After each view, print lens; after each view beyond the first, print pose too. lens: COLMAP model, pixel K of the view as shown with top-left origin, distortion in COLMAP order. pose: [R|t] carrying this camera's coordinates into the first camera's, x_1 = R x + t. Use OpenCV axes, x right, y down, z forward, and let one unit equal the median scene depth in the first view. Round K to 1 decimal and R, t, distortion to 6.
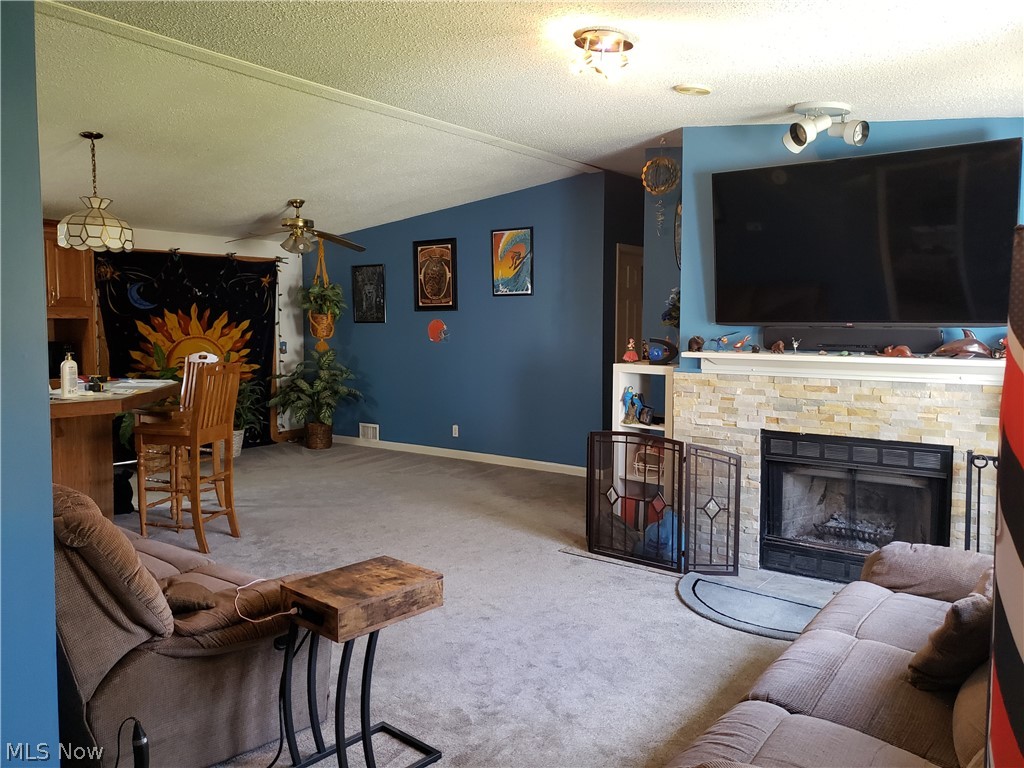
lens RADIAL K [[788.9, 0, 512.0], [0, 788.9, 384.0], [0, 0, 1]] dist [0.105739, -0.302552]
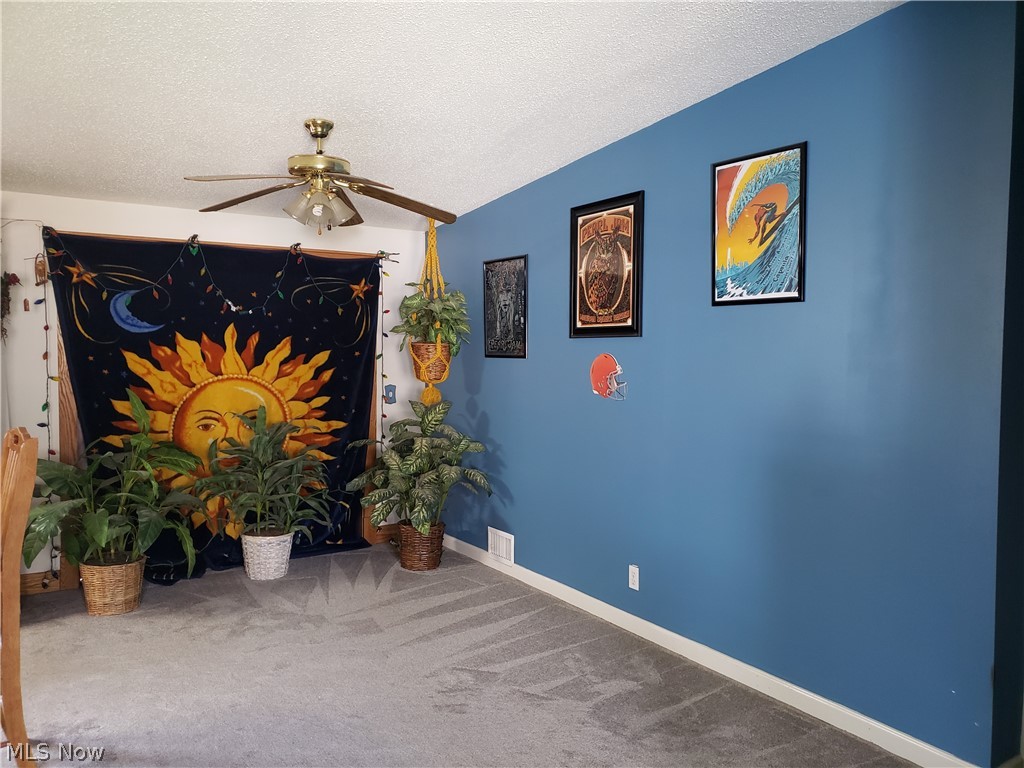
lens RADIAL K [[788.9, 0, 512.0], [0, 788.9, 384.0], [0, 0, 1]] dist [0.105739, -0.302552]
pose [[0.940227, 0.023741, -0.339721, 0.024768], [-0.034581, 0.999067, -0.025889, -0.049496], [0.338789, 0.036090, 0.940170, 0.527144]]
